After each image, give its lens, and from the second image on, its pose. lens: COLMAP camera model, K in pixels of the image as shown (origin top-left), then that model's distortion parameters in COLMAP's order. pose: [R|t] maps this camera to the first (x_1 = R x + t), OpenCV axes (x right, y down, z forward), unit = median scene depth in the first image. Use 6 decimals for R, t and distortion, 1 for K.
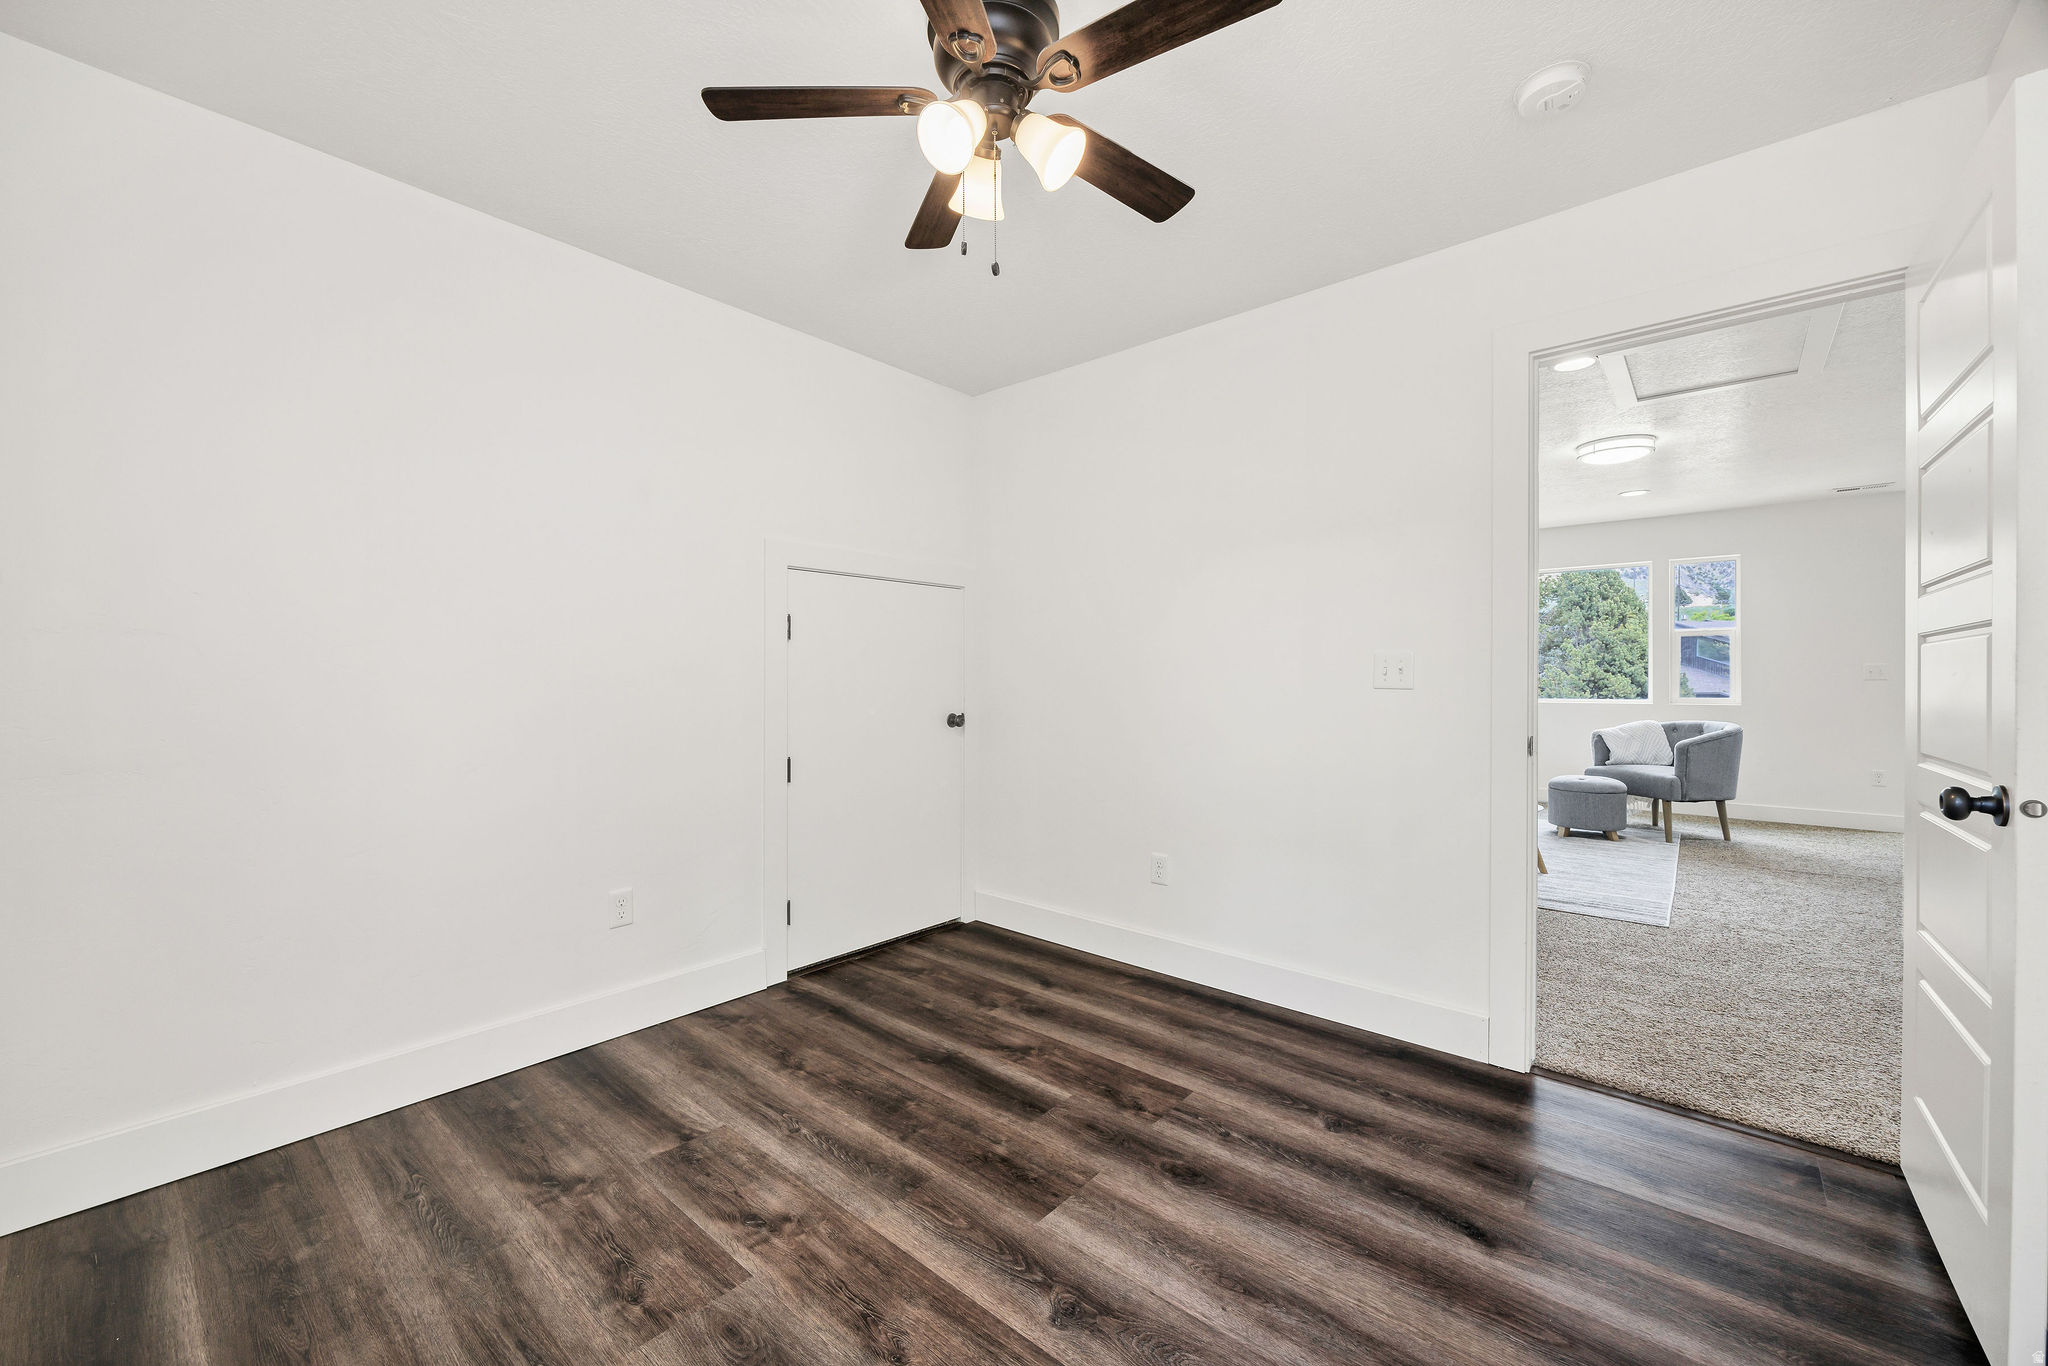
lens RADIAL K [[800.3, 0, 1014.9], [0, 800.3, 674.8], [0, 0, 1]] dist [-0.000259, 0.000135]
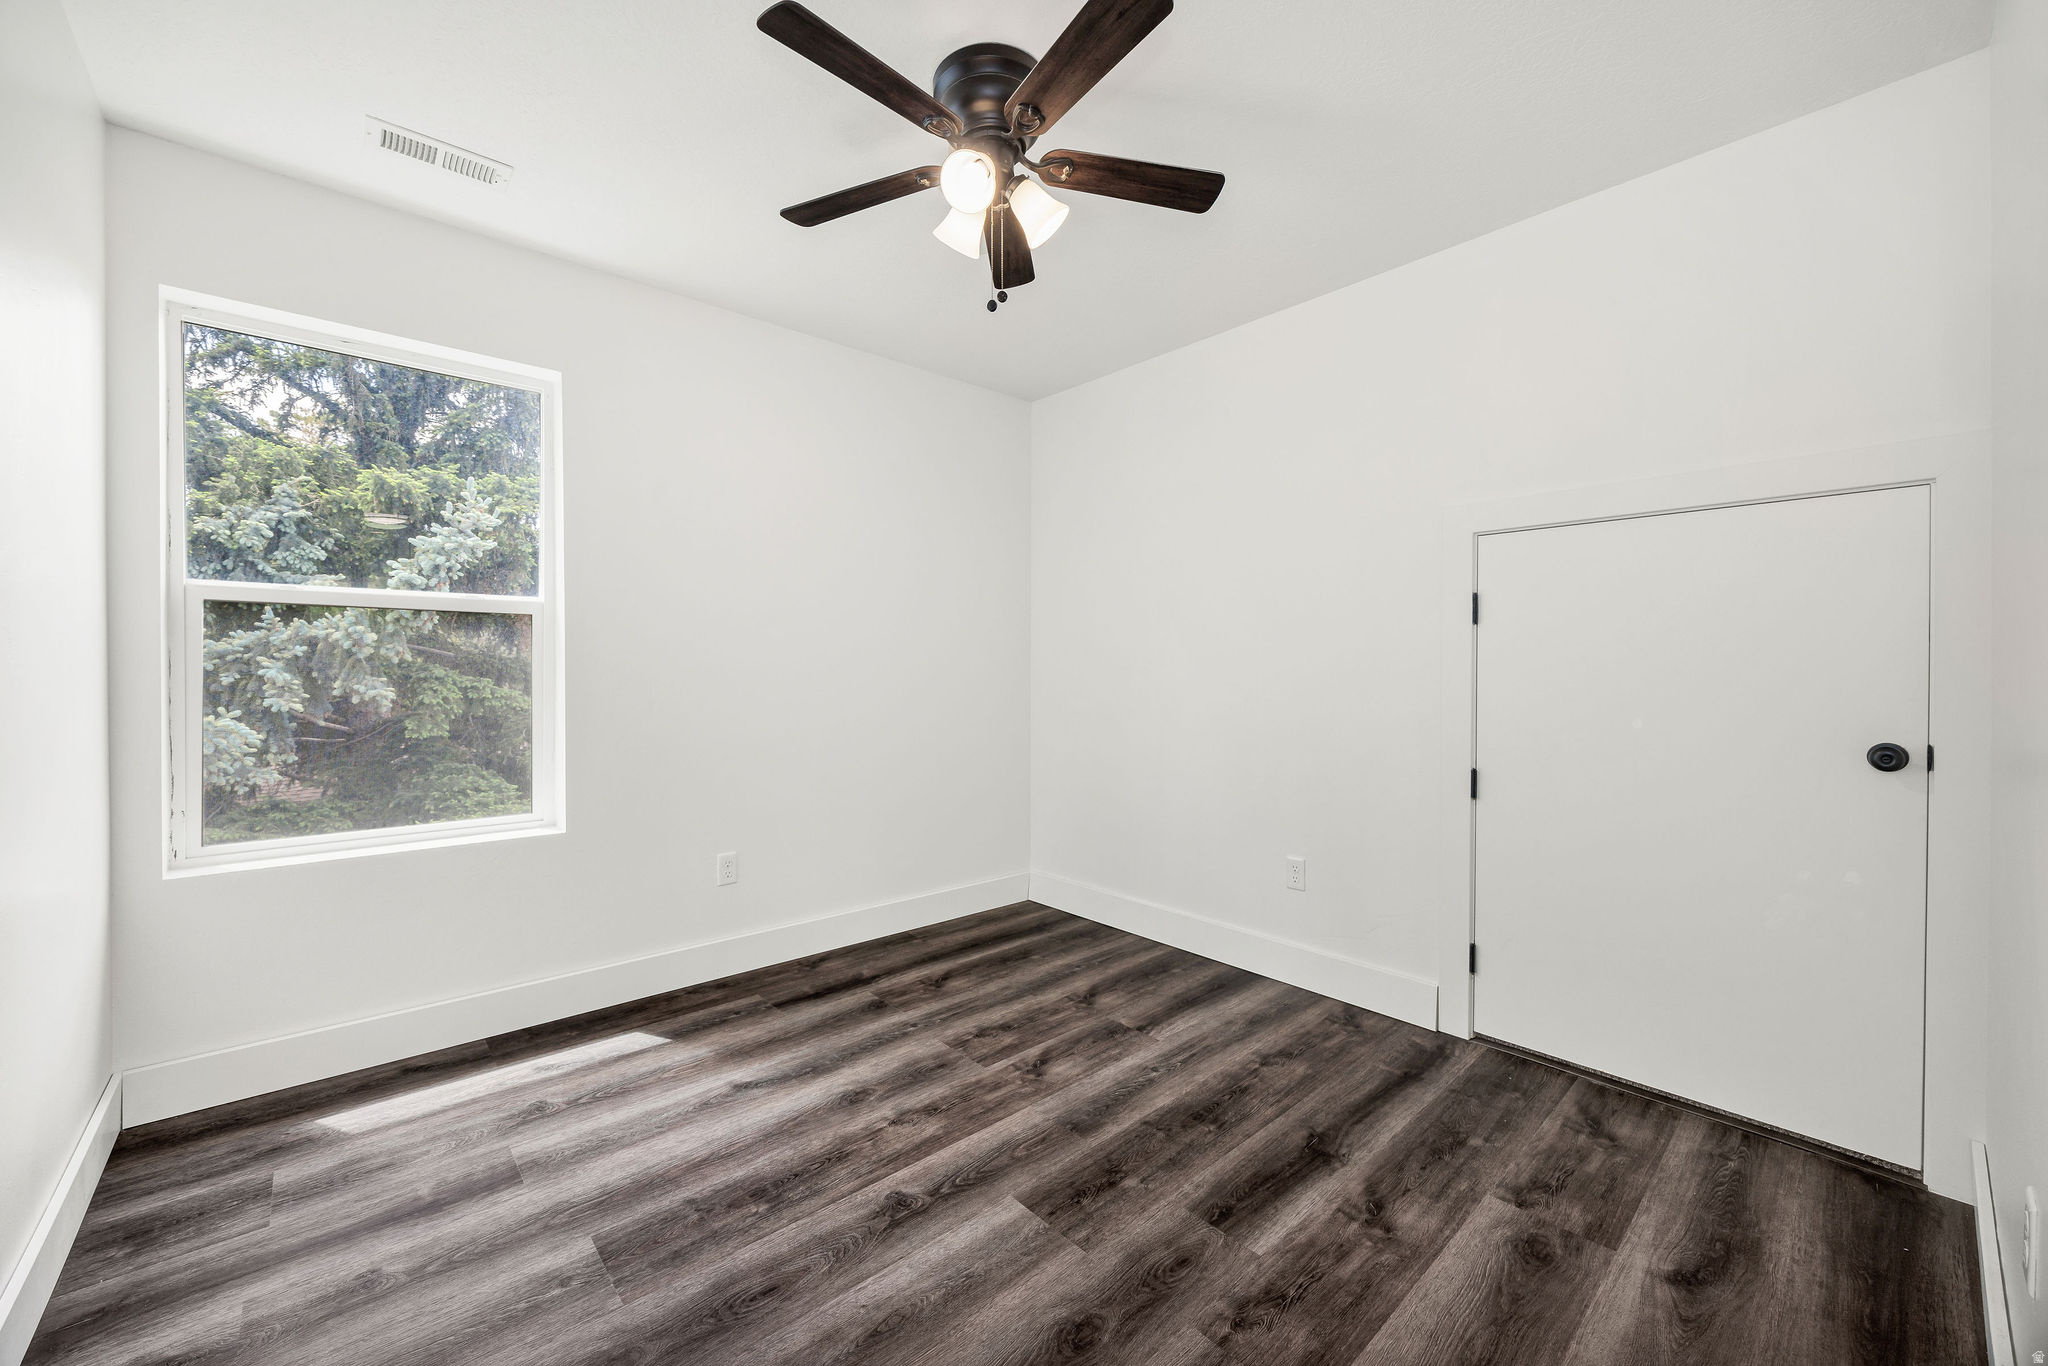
lens RADIAL K [[800.3, 0, 1010.2], [0, 800.3, 680.8], [0, 0, 1]] dist [-0.000259, 0.000135]
pose [[-0.139707, 0.008762, -0.990154, 0.733373], [-0.000410, 0.999960, 0.008907, 0.004010], [0.990193, 0.001650, -0.139698, 0.796534]]
